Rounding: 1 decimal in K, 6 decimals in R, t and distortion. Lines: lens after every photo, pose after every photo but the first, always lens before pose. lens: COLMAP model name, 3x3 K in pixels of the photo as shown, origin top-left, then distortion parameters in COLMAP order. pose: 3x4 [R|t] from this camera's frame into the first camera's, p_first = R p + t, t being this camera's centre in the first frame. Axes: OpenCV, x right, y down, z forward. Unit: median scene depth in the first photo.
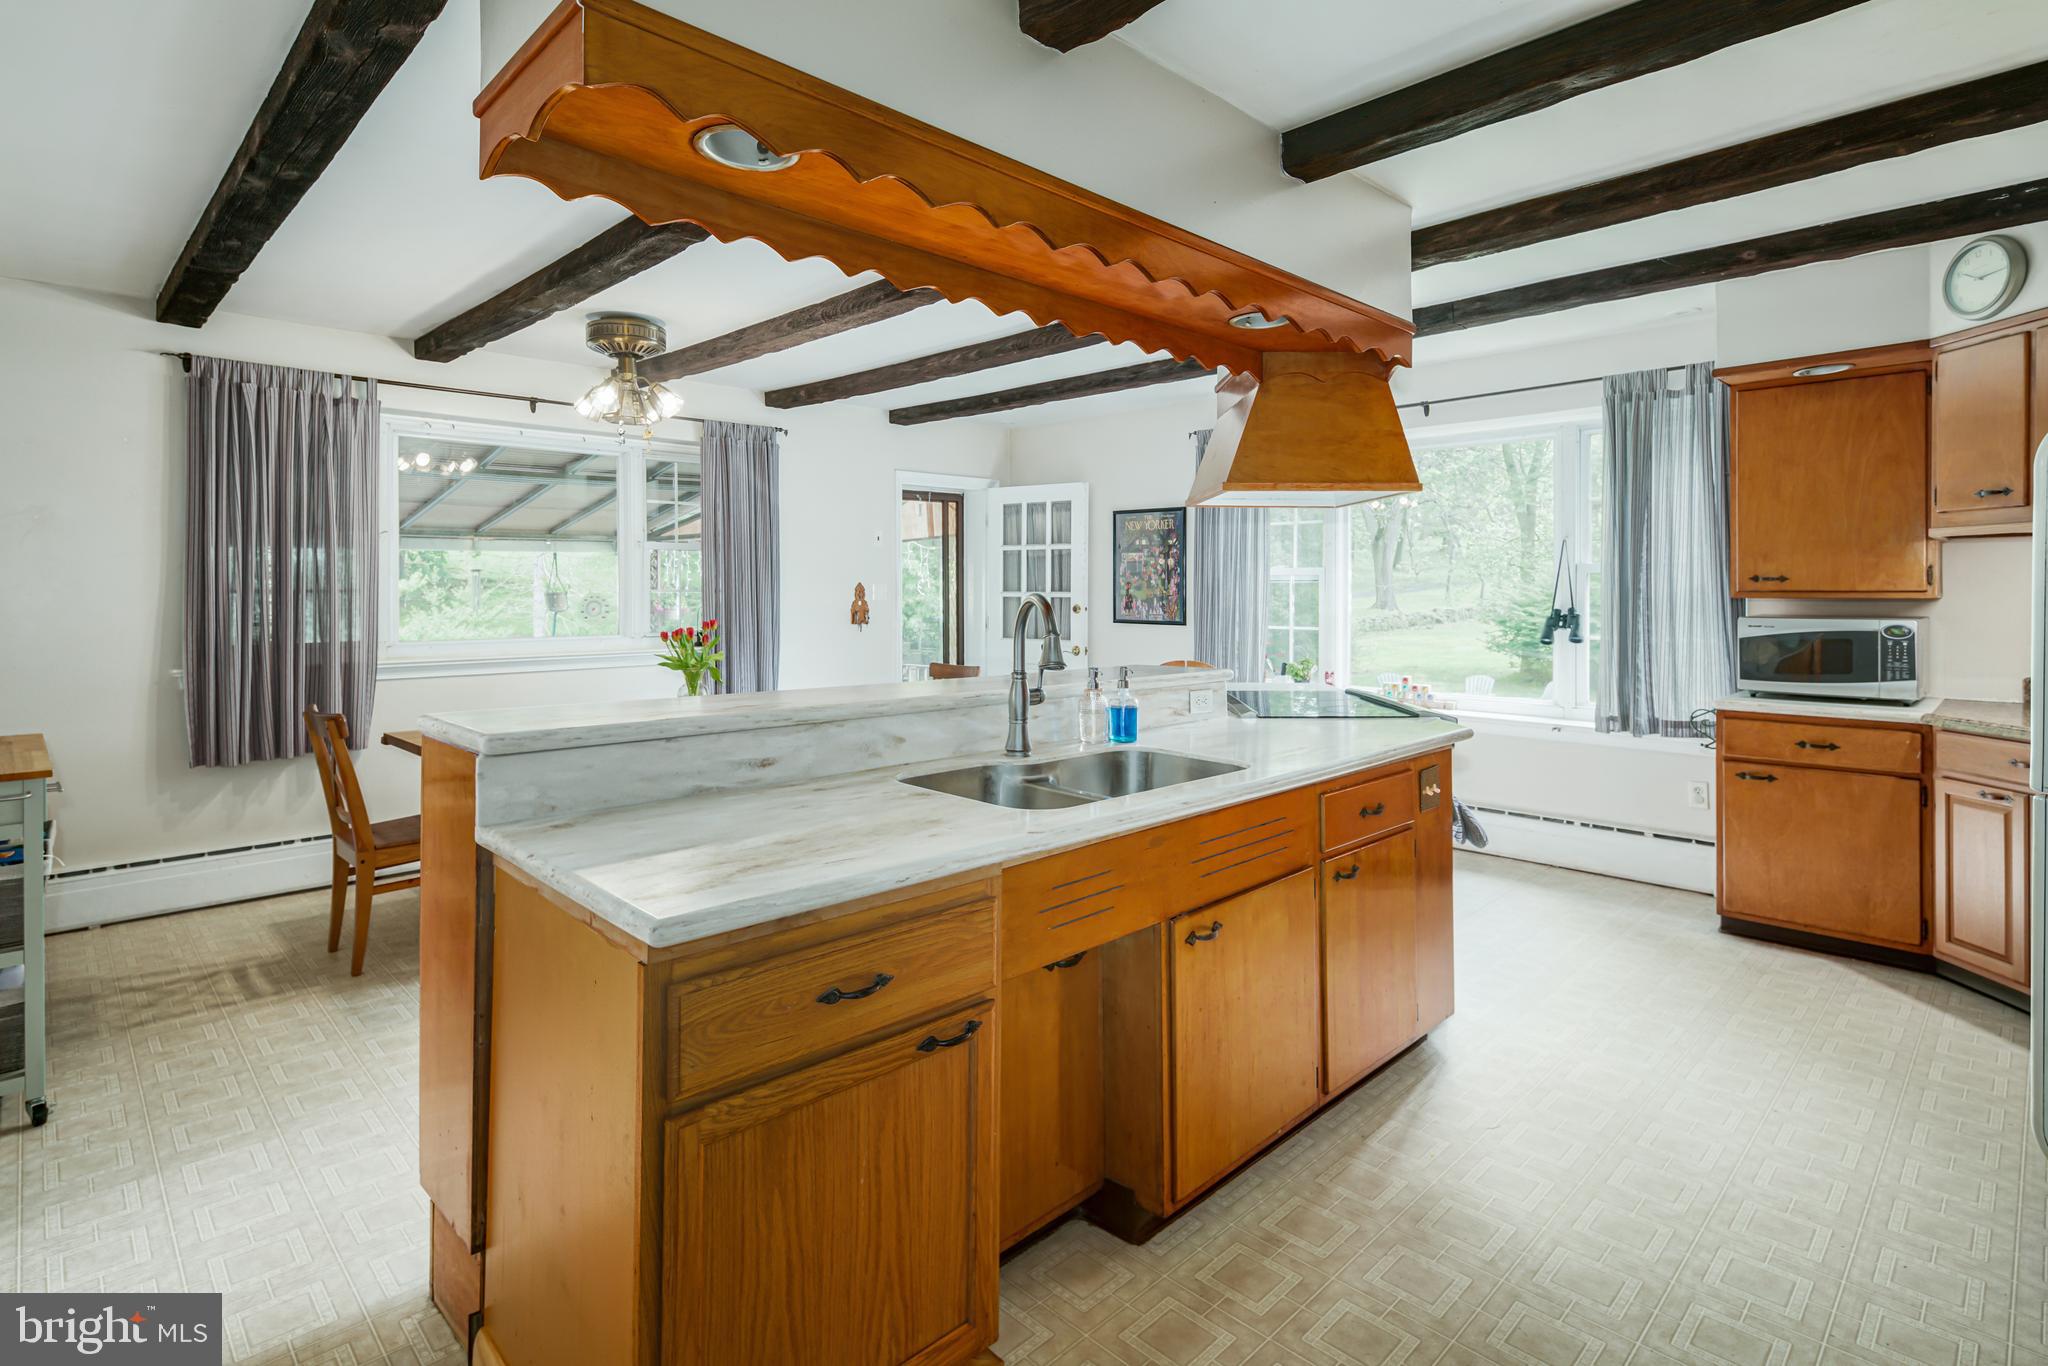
lens RADIAL K [[998.2, 0, 993.3], [0, 998.2, 592.9], [0, 0, 1]] dist [0.002461, -0.002871]
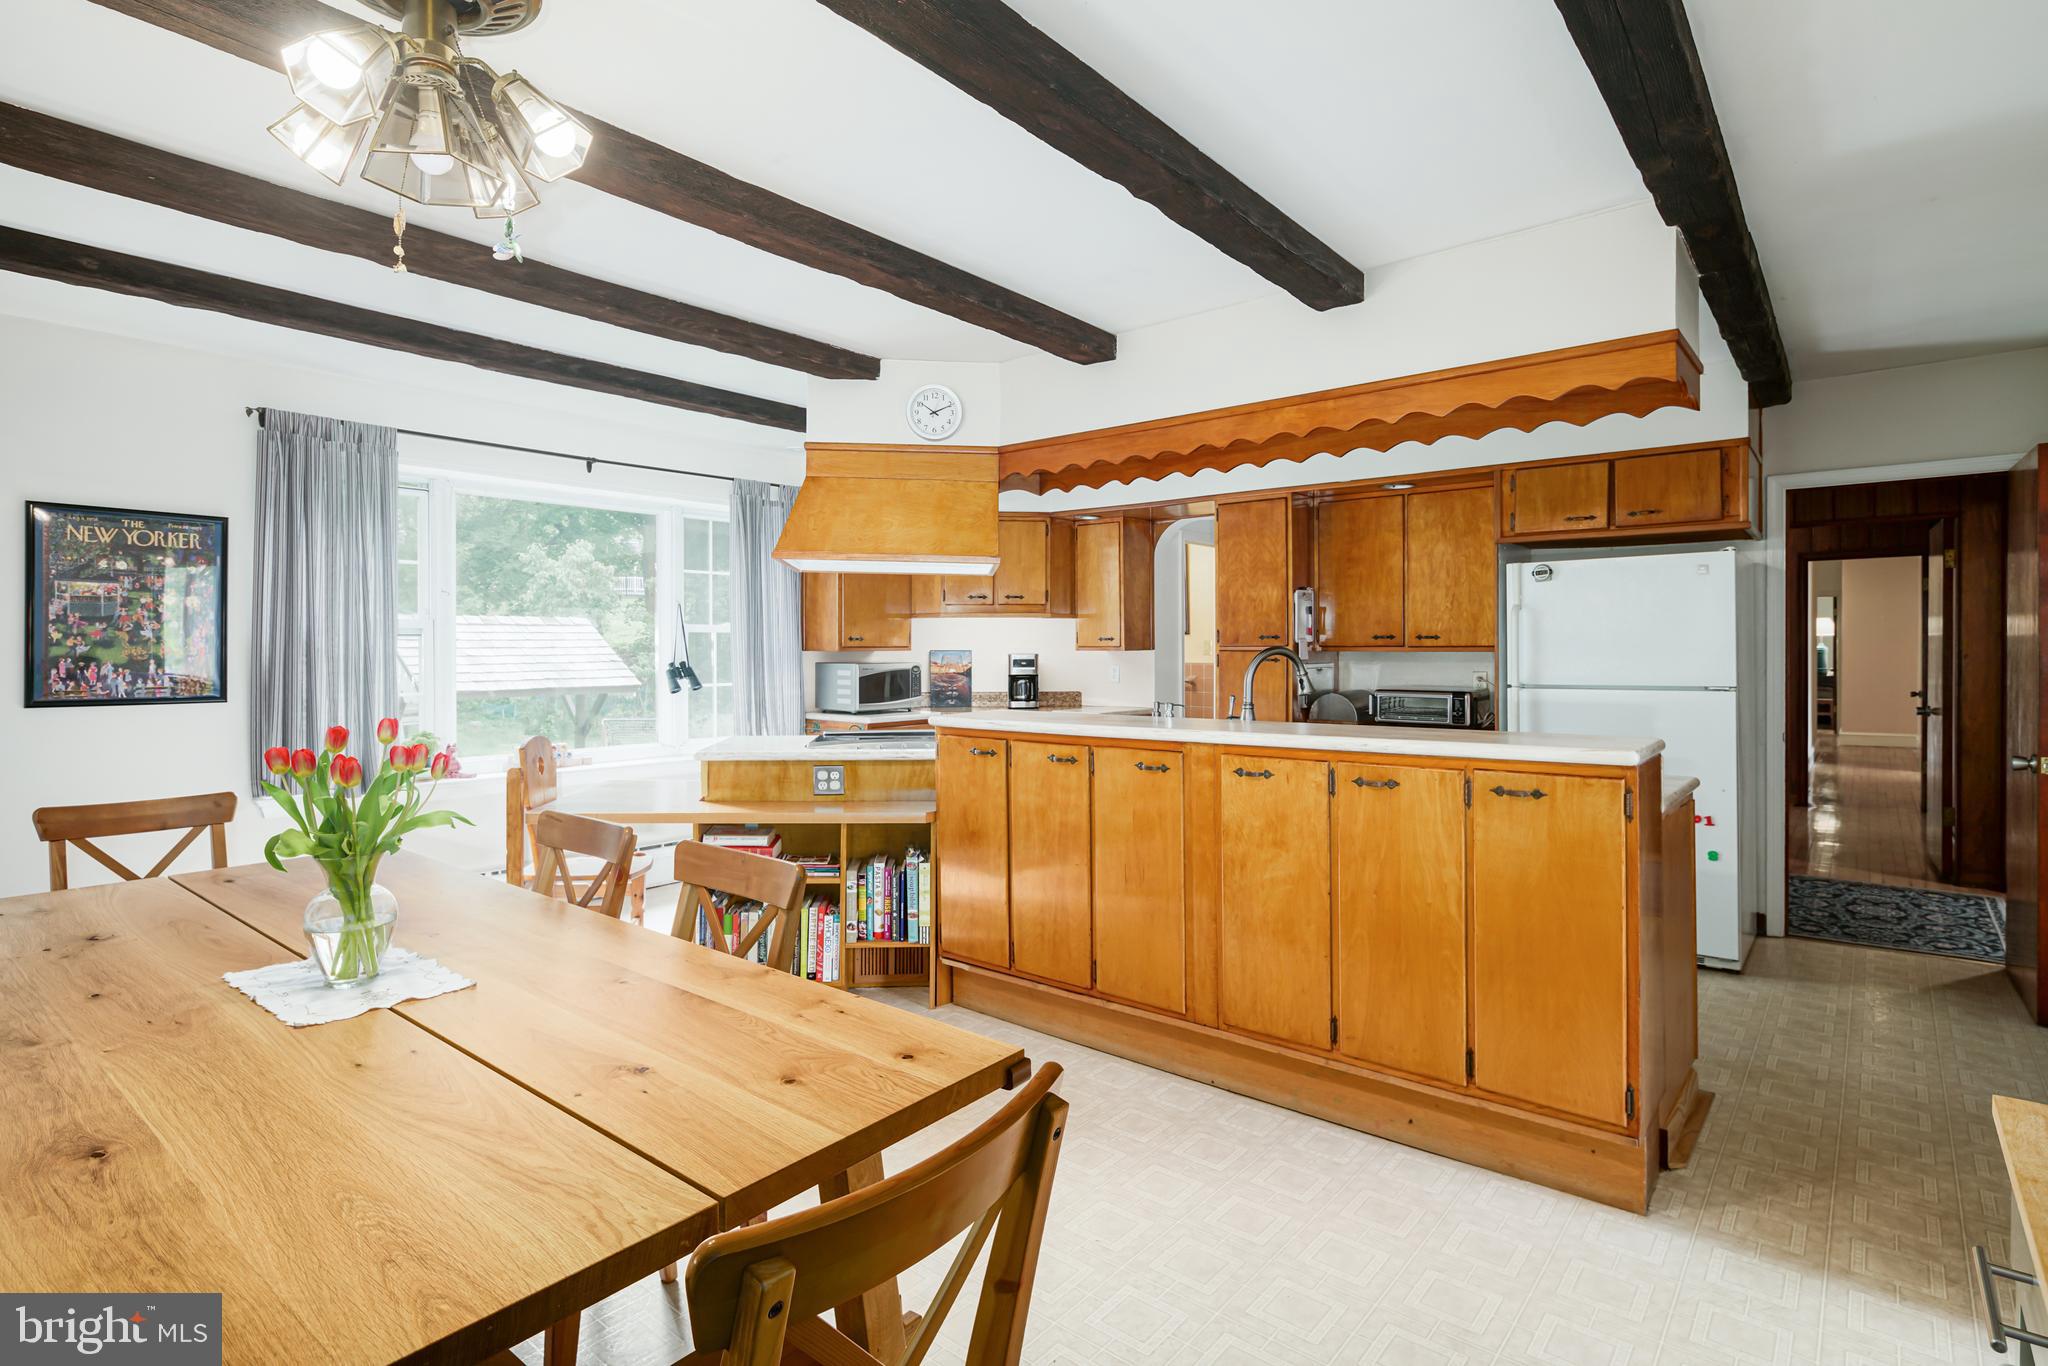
lens RADIAL K [[998.2, 0, 1029.3], [0, 998.2, 647.1], [0, 0, 1]] dist [0.002461, -0.002871]
pose [[-0.107000, -0.000892, 0.994259, -0.651733], [0.005676, 0.999983, 0.001508, -0.000968], [-0.994243, 0.005805, -0.106993, 0.717657]]
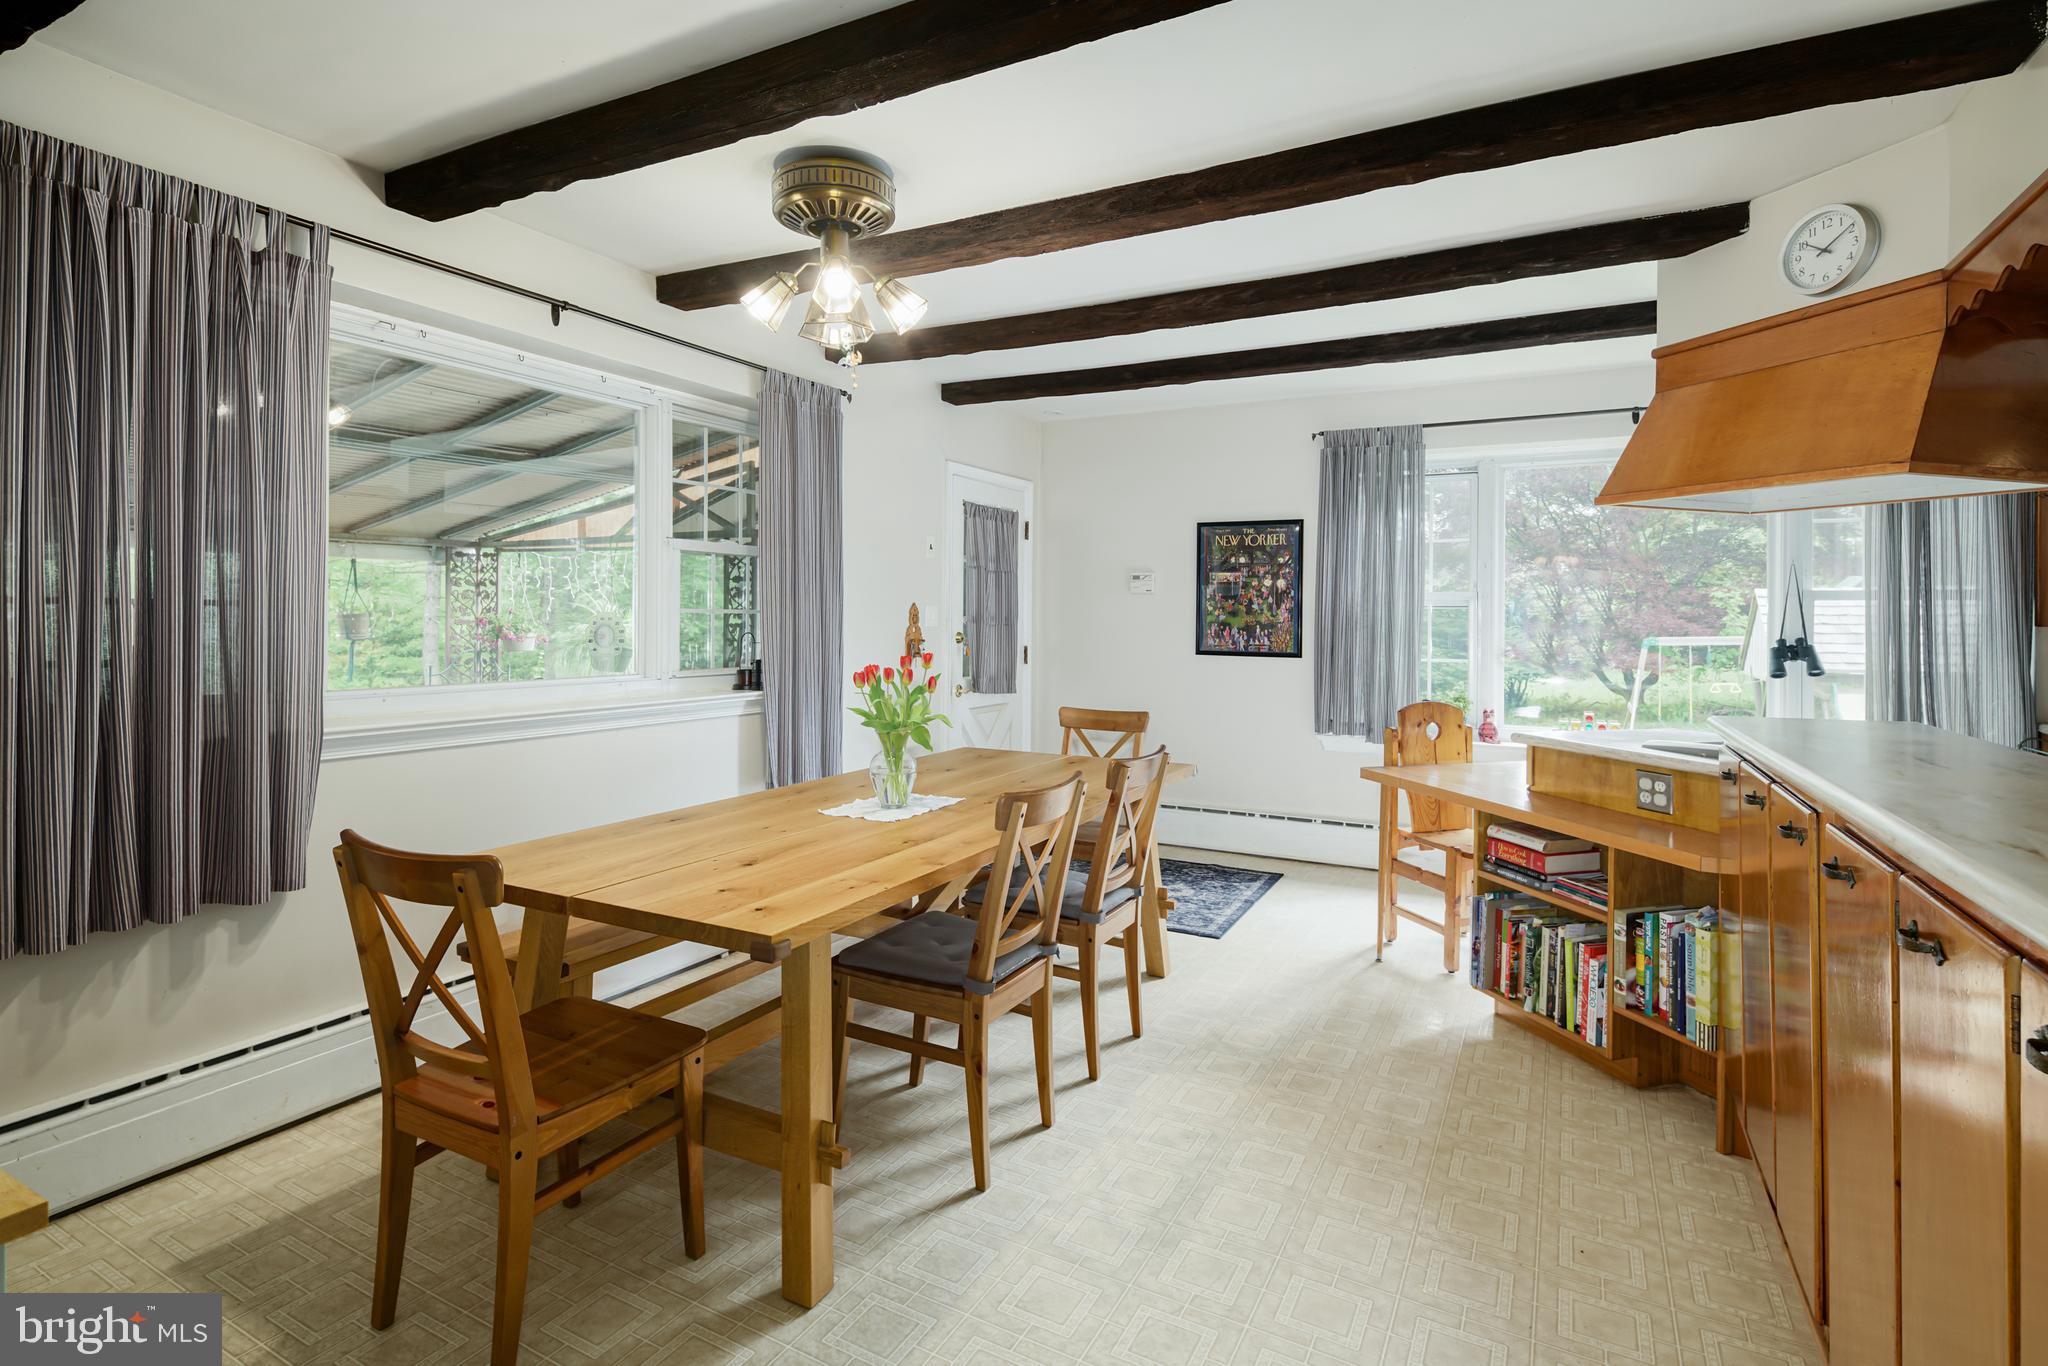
lens RADIAL K [[998.2, 0, 1005.5], [0, 998.2, 607.5], [0, 0, 1]] dist [0.002461, -0.002871]
pose [[0.956482, 0.011747, 0.291553, -0.389114], [-0.006891, 0.999820, -0.017677, 0.008308], [-0.291708, 0.014898, 0.956391, 0.328427]]
